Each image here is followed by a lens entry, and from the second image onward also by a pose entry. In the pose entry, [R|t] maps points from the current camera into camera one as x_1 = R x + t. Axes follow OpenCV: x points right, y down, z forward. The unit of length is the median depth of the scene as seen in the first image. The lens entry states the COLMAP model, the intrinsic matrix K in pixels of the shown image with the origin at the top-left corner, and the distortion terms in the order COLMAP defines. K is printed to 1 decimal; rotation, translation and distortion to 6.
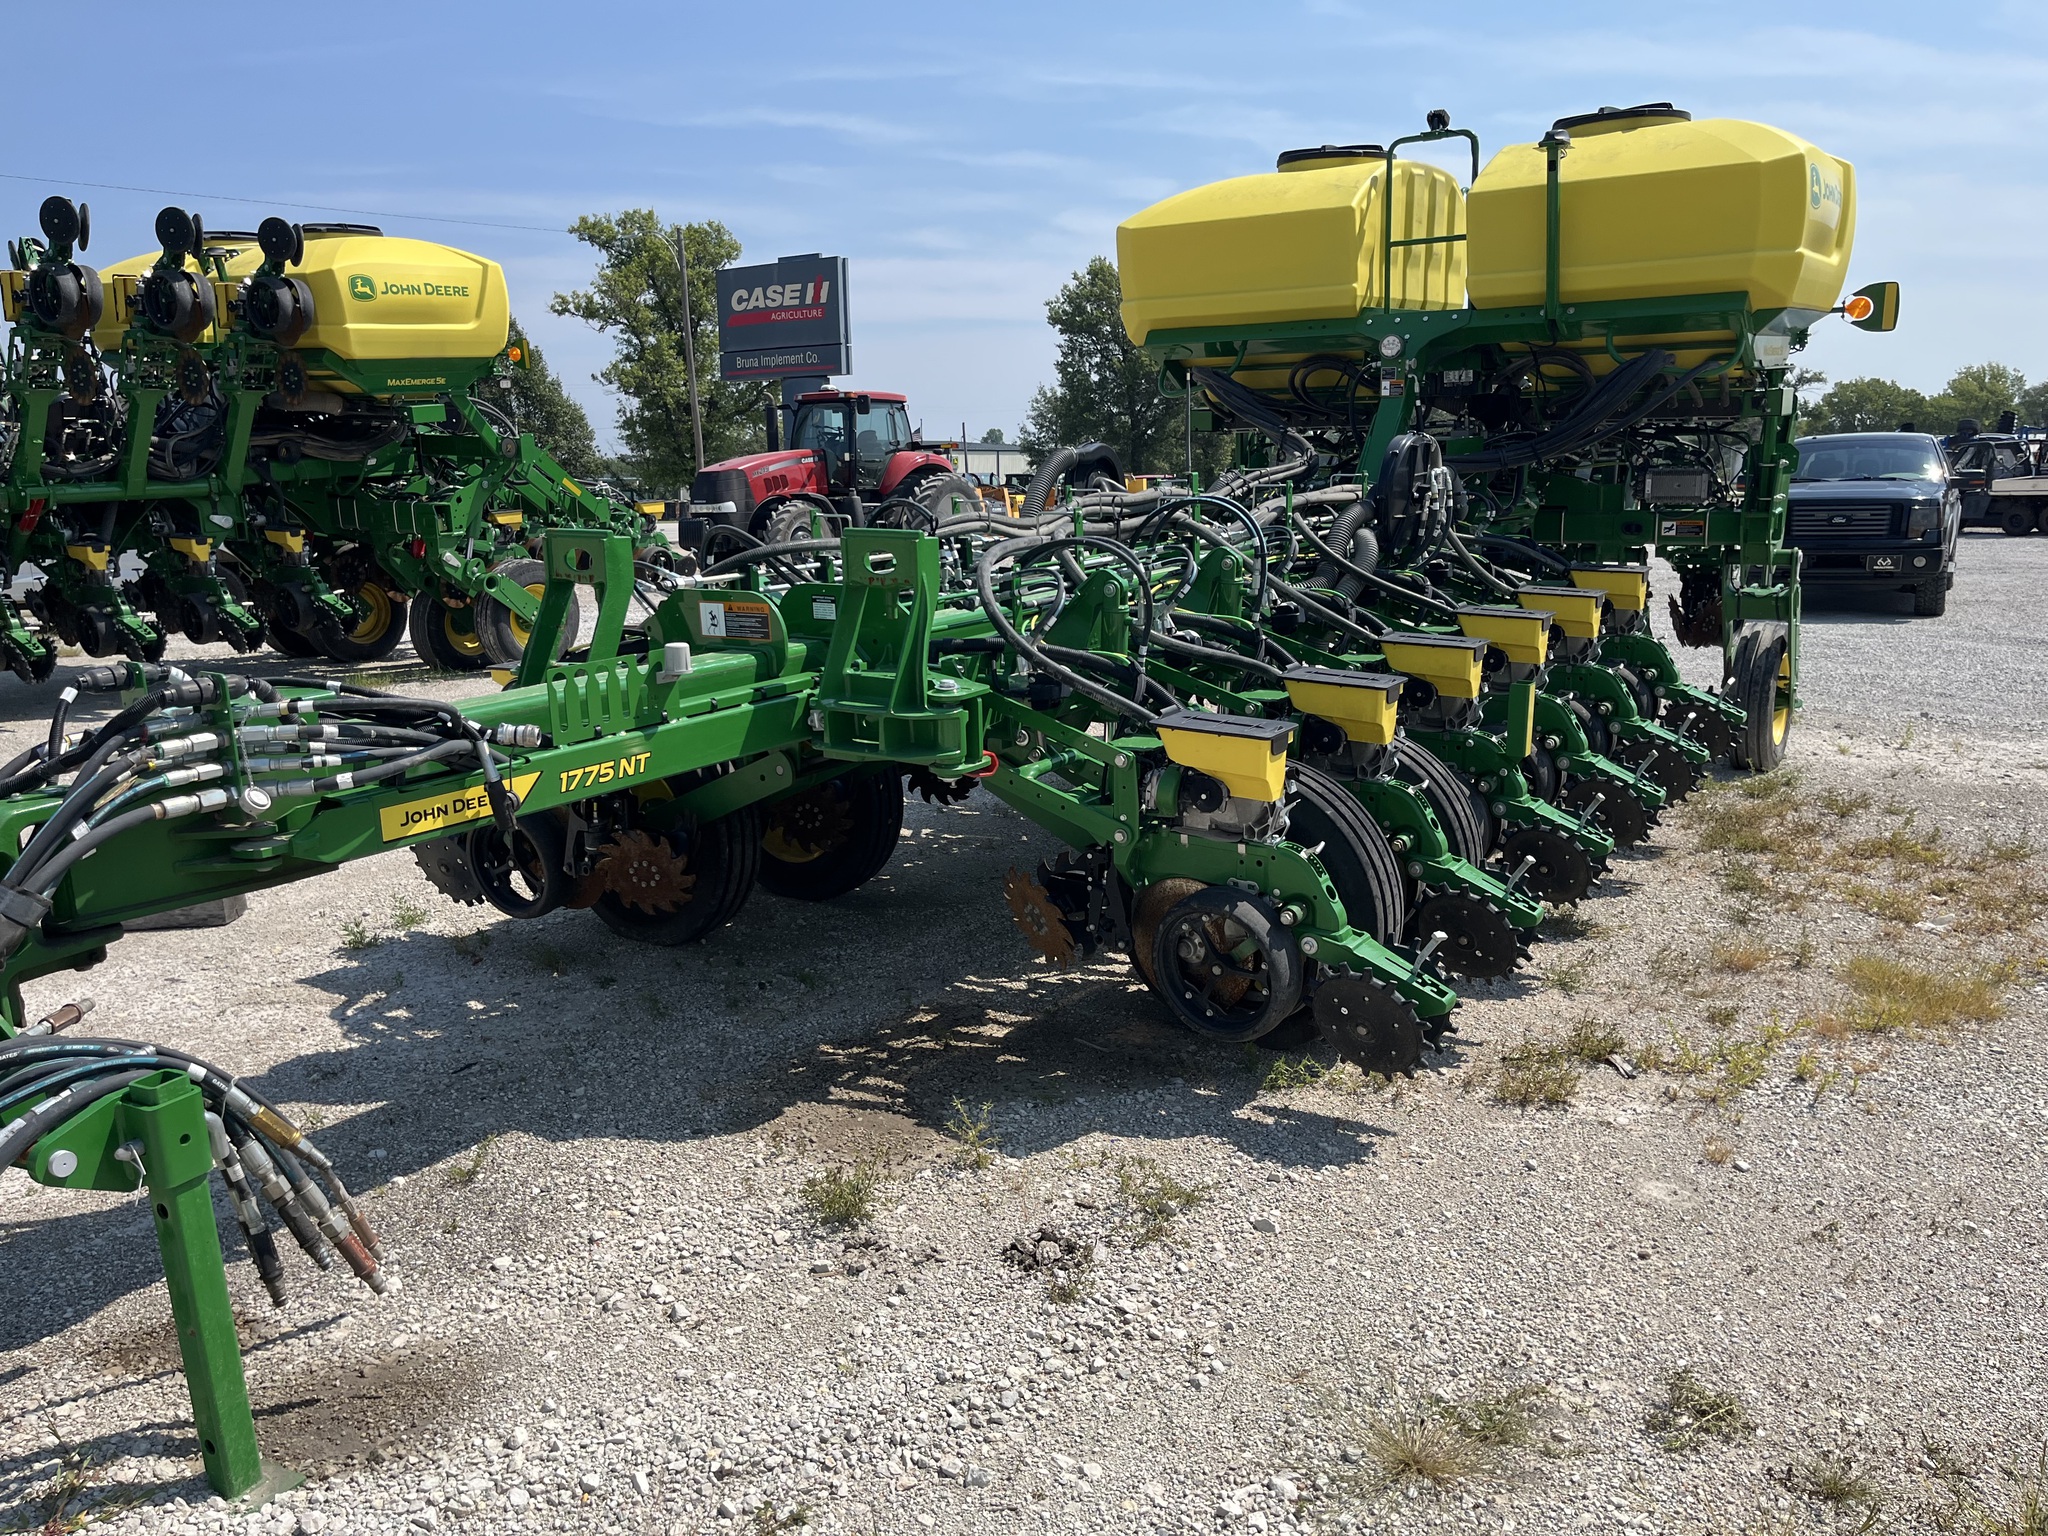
lens RADIAL K [[1557.9, 0, 1030.2], [0, 1557.9, 774.5], [0, 0, 1]] dist [0.074866, -0.096477]
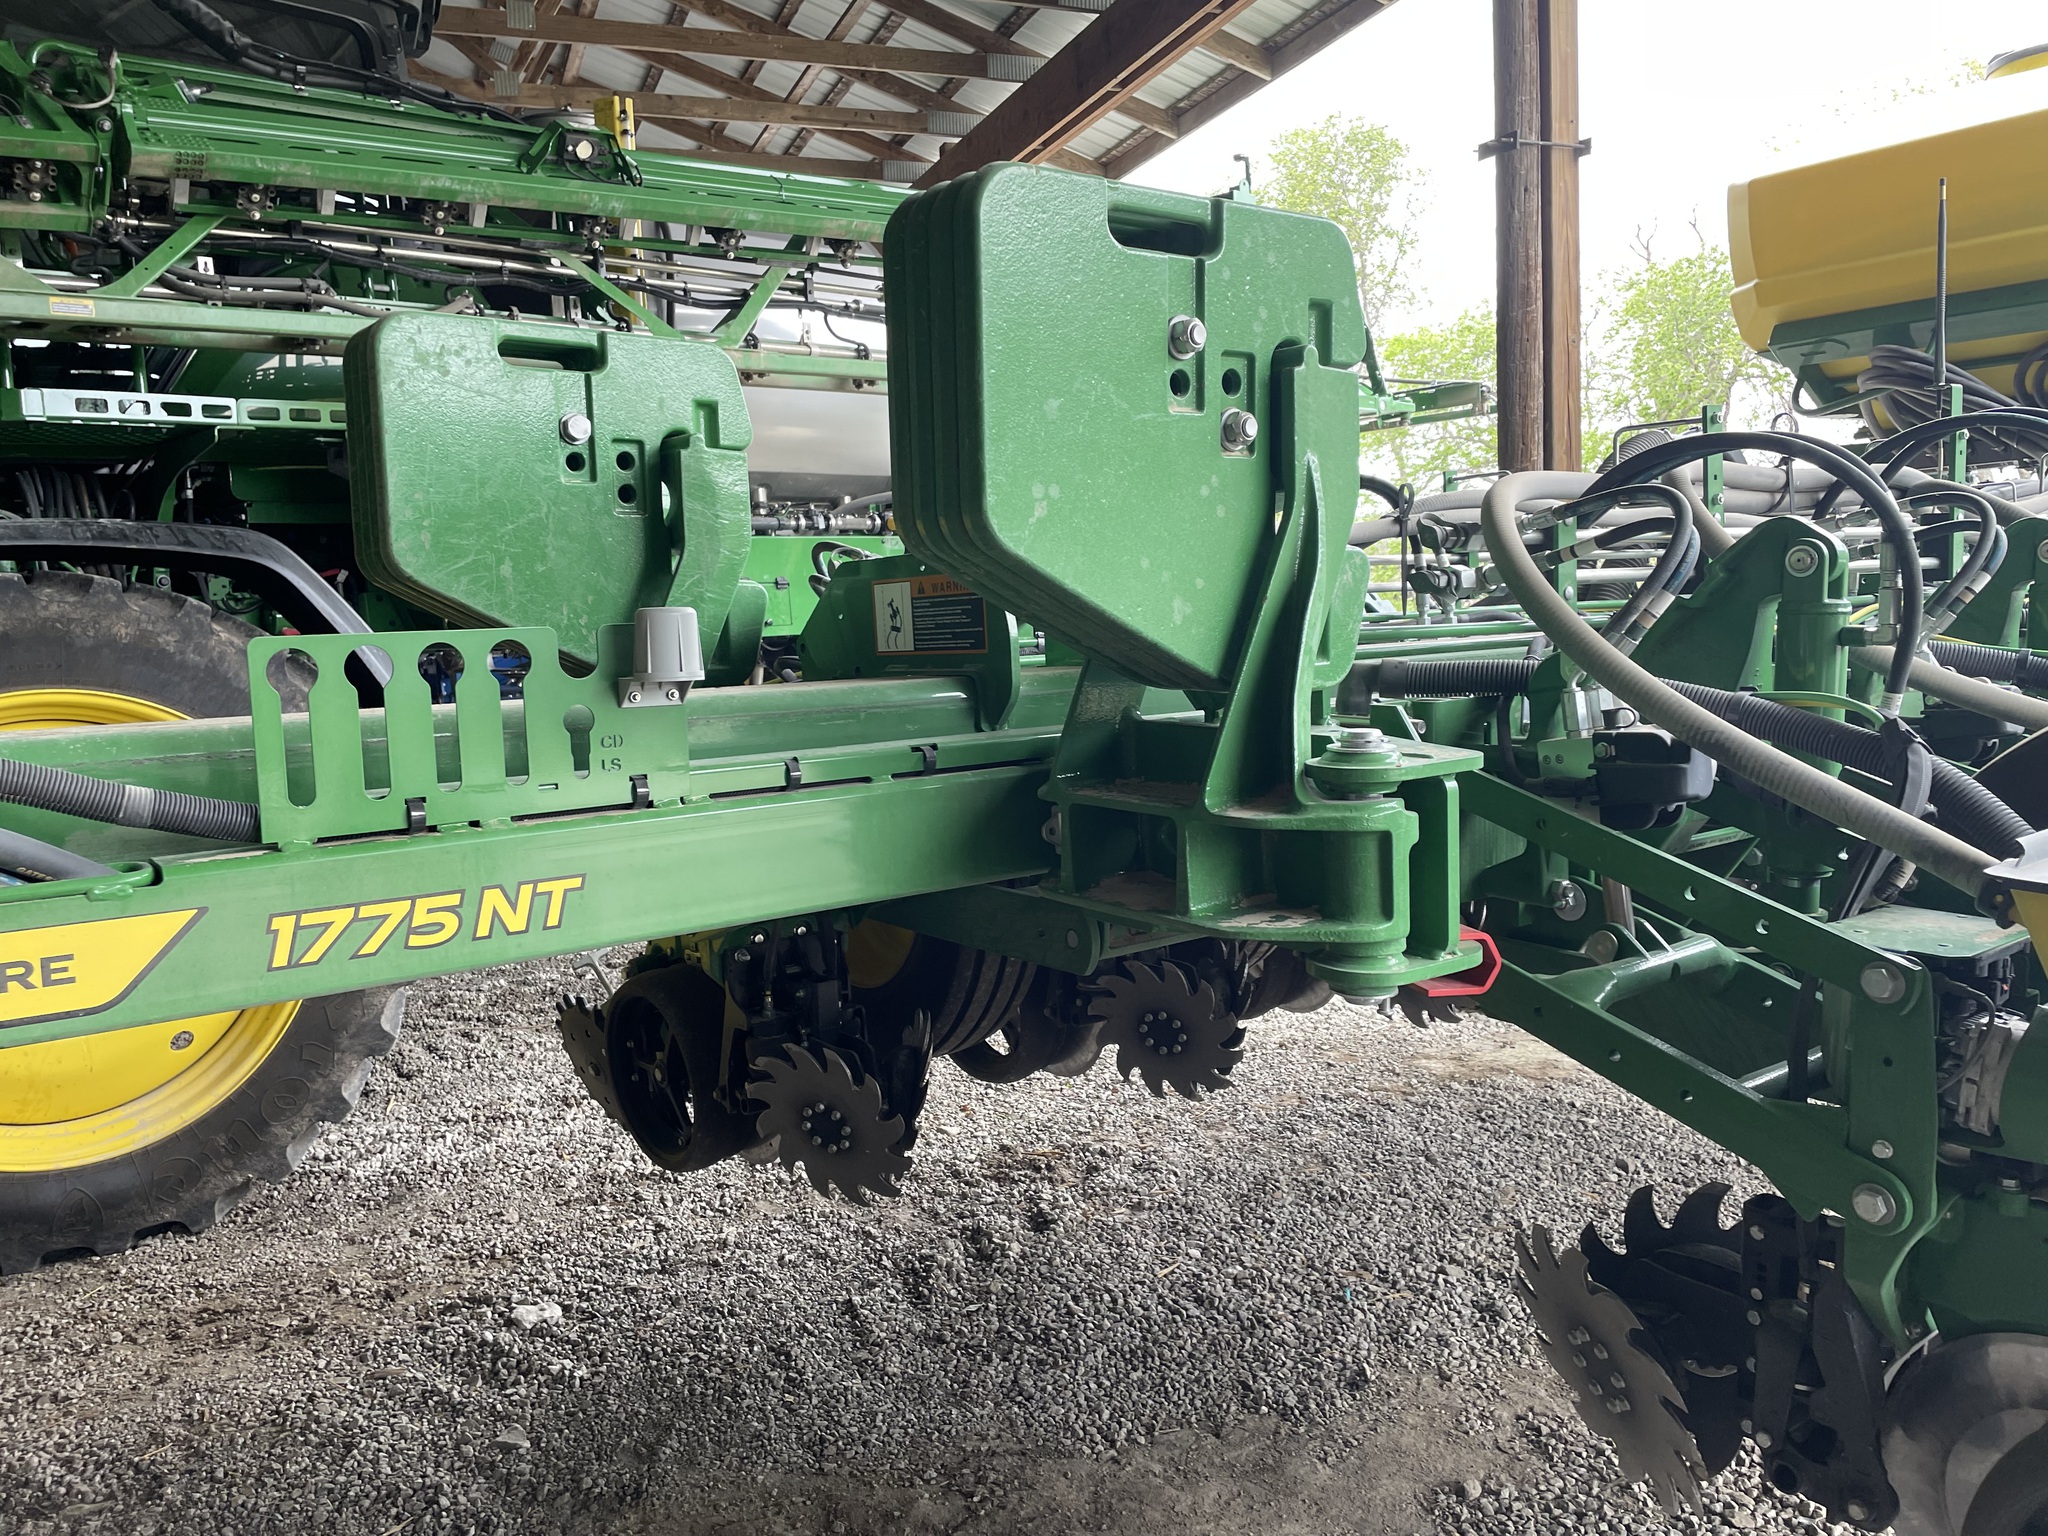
lens RADIAL K [[1557.9, 0, 1040.4], [0, 1557.9, 744.1], [0, 0, 1]] dist [0.074866, -0.096477]
pose [[0.945830, 0.020250, -0.324032, -0.001987], [-0.060265, 0.991658, -0.113938, -0.004368], [0.319021, 0.127294, 0.939160, 0.309880]]
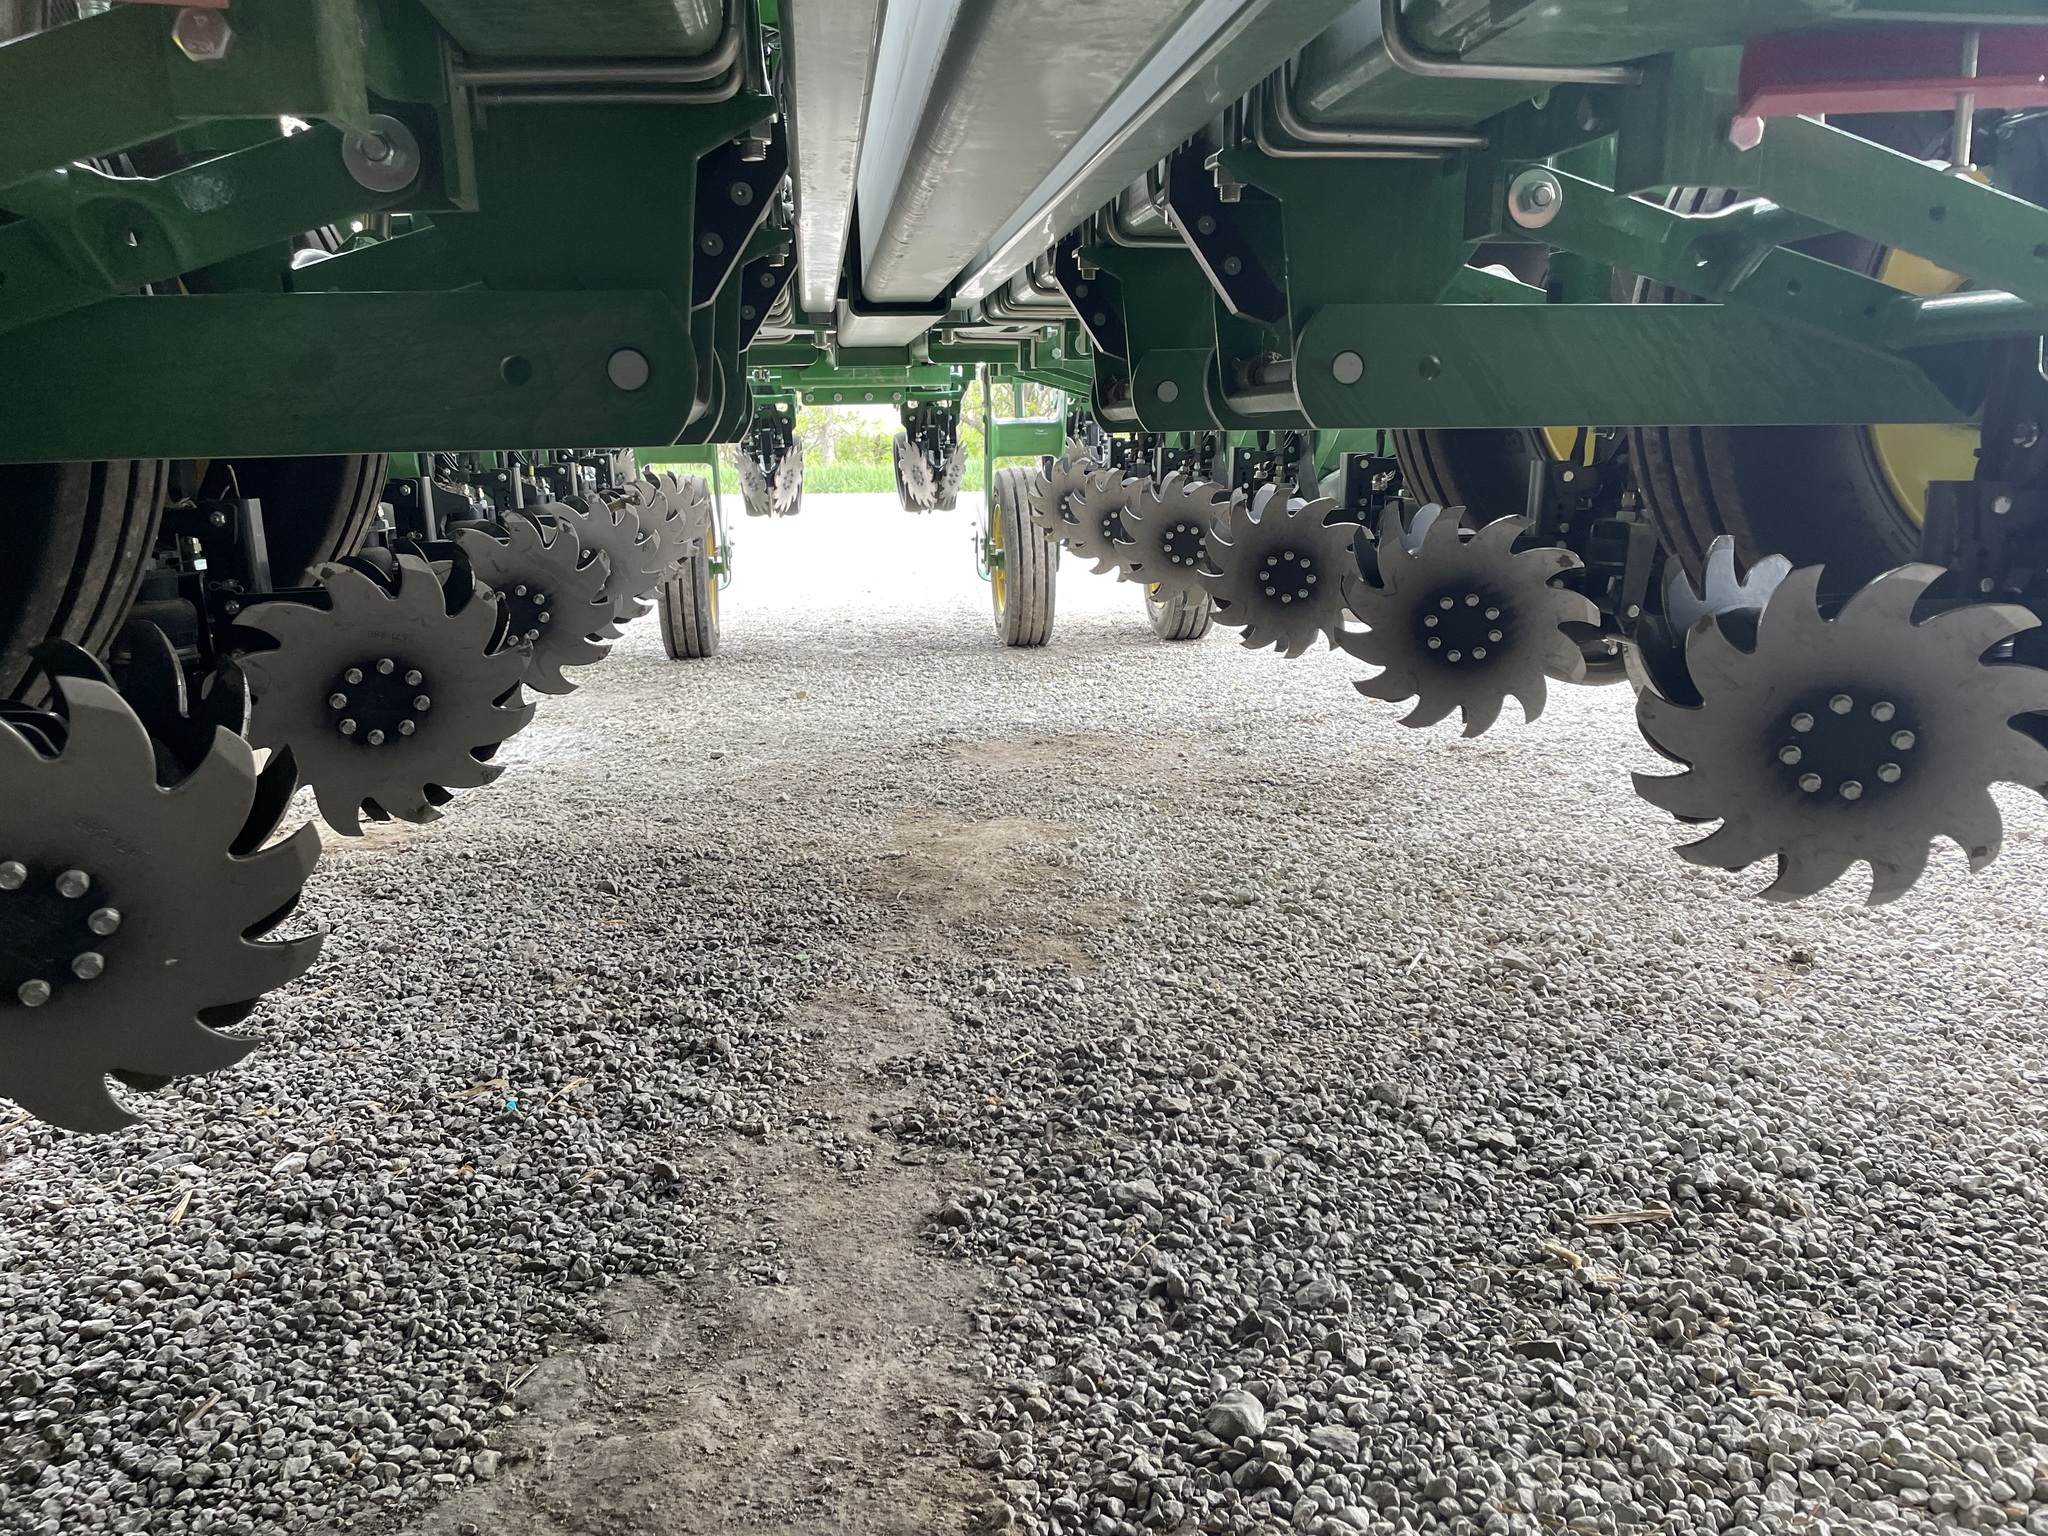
lens RADIAL K [[1557.9, 0, 1018.6], [0, 1557.9, 760.4], [0, 0, 1]] dist [0.074866, -0.096477]
pose [[0.757405, -0.130086, 0.639856, -0.168171], [0.151272, 0.988251, 0.021854, 0.036642], [-0.635181, 0.080240, 0.768184, 0.481046]]
